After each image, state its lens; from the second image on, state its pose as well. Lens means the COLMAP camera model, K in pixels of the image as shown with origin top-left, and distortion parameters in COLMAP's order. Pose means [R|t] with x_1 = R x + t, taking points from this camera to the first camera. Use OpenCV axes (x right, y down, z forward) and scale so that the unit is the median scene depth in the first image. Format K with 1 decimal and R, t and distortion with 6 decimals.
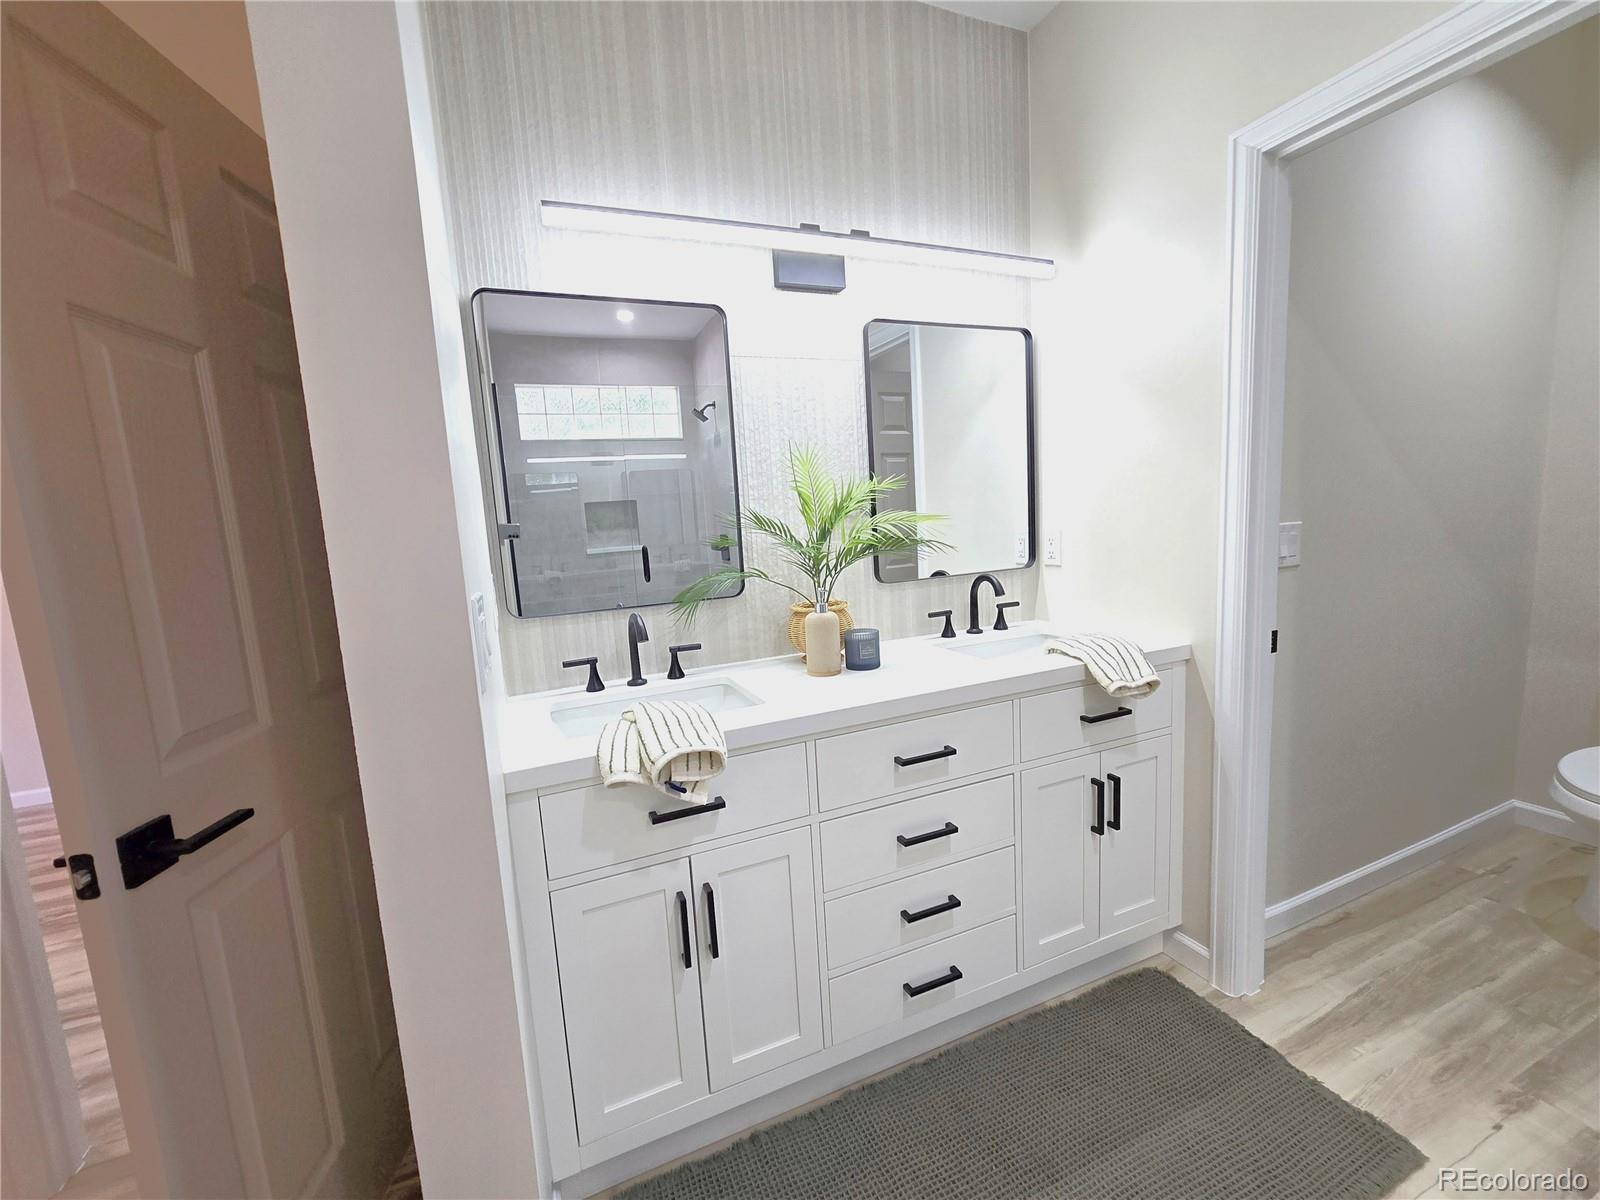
lens RADIAL K [[657.1, 0, 785.6], [0, 657.1, 604.3], [0, 0, 1]] dist [0.000641, -0.000273]
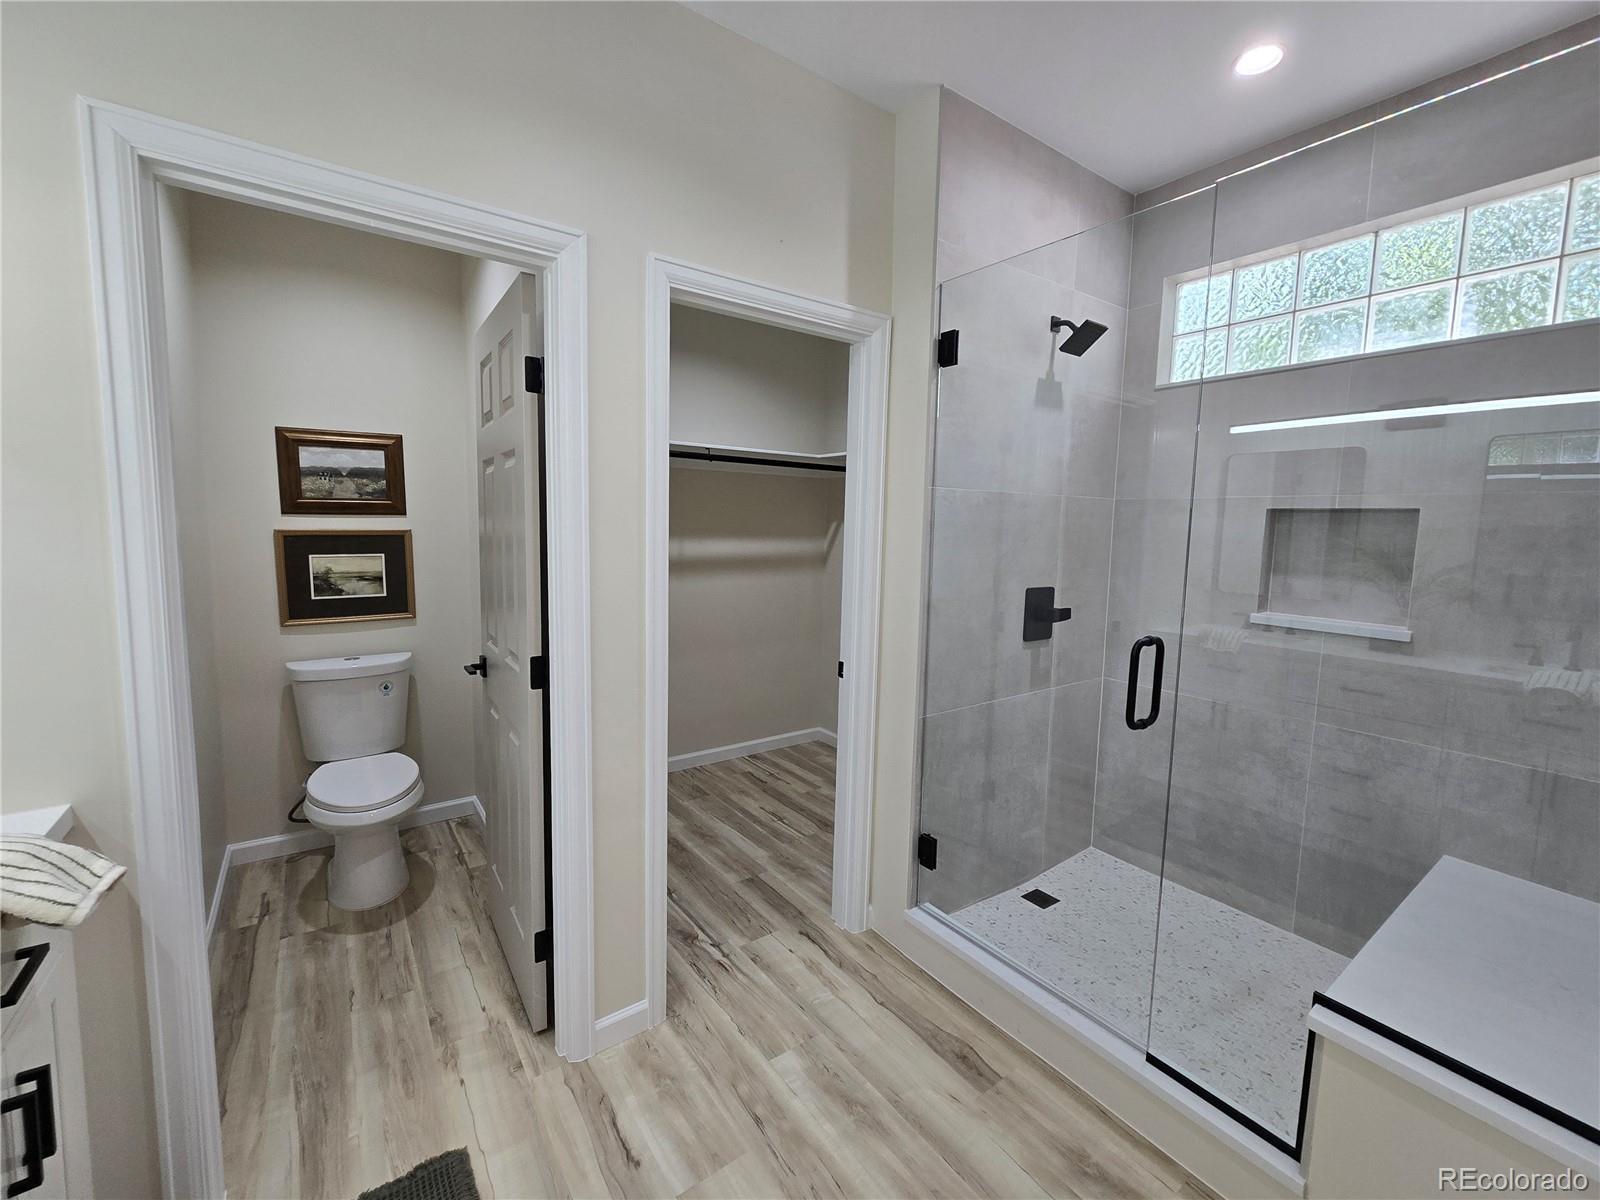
lens RADIAL K [[657.1, 0, 797.4], [0, 657.1, 587.5], [0, 0, 1]] dist [0.000641, -0.000273]
pose [[-0.220473, -0.034424, 0.974786, -0.198826], [0.125157, 0.990117, 0.063273, -0.111185], [-0.967330, 0.135951, -0.213985, 0.415745]]
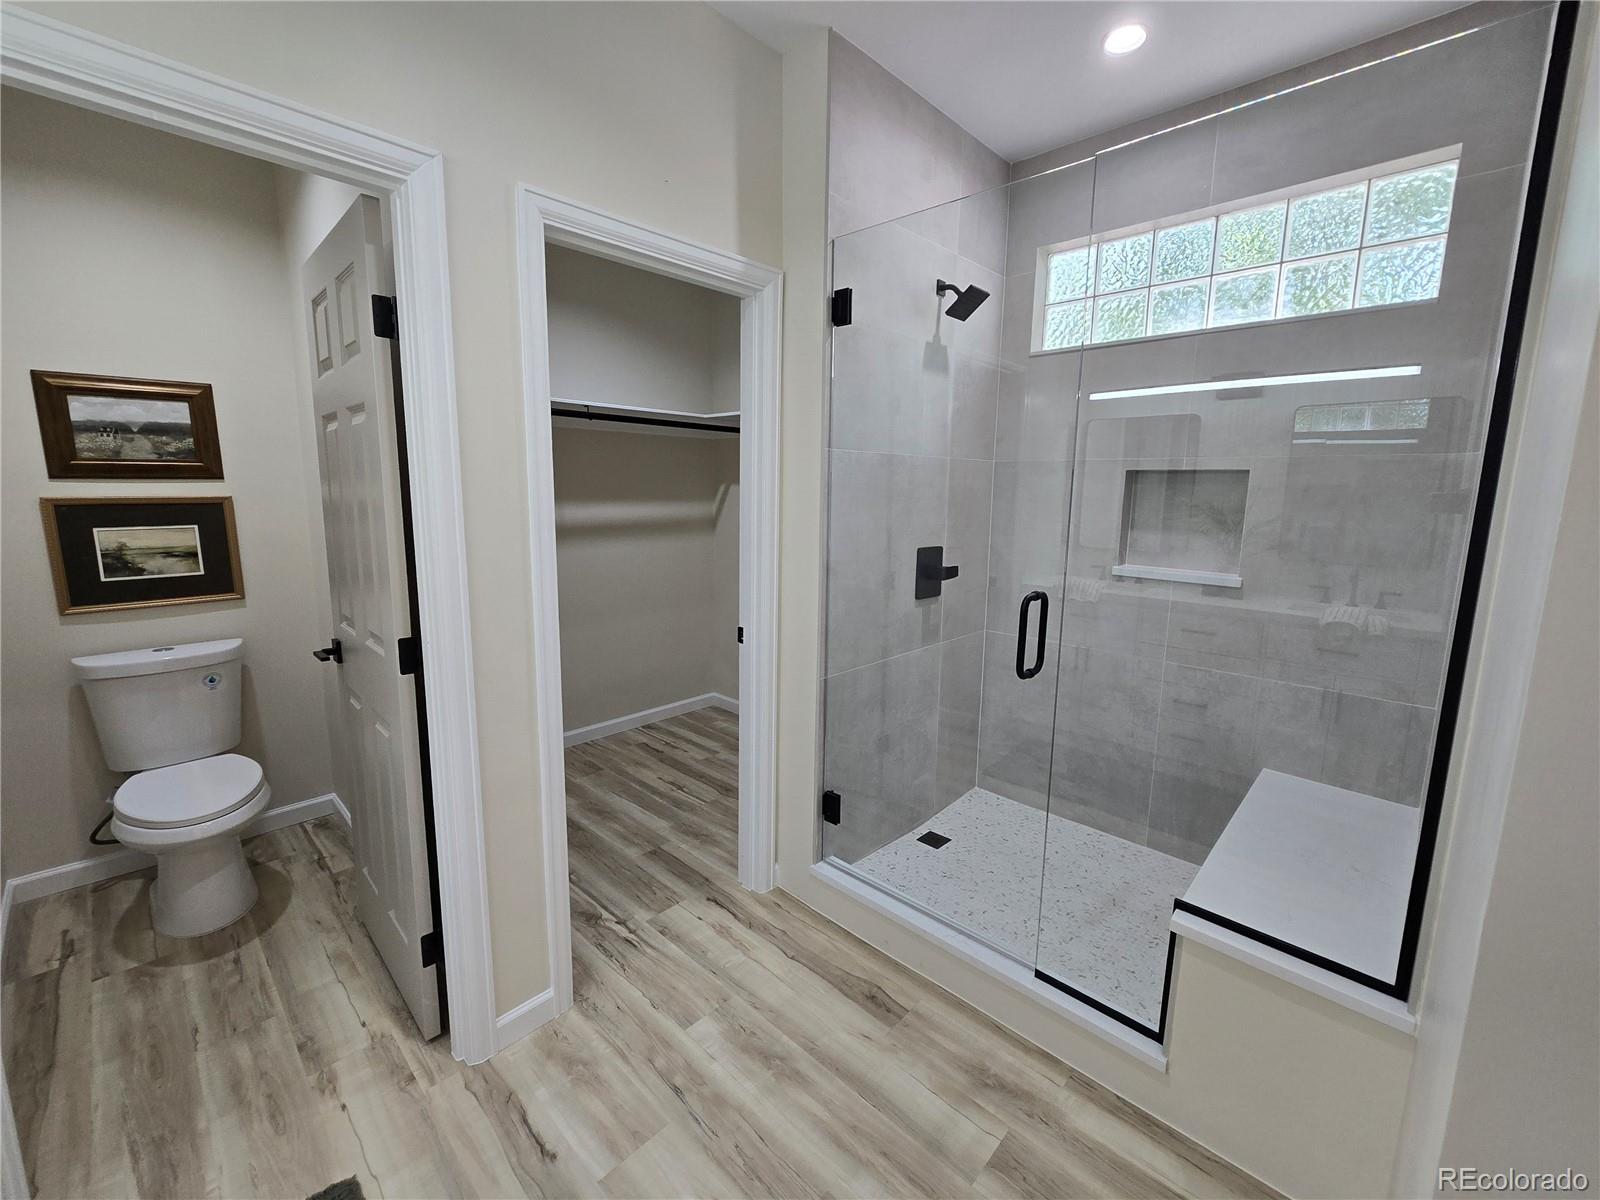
lens RADIAL K [[657.1, 0, 804.7], [0, 657.1, 584.8], [0, 0, 1]] dist [0.000641, -0.000273]
pose [[-0.398955, -0.076151, 0.913803, -0.168839], [0.135089, 0.980791, 0.140711, -0.117862], [-0.906965, 0.179583, -0.381004, 0.435832]]
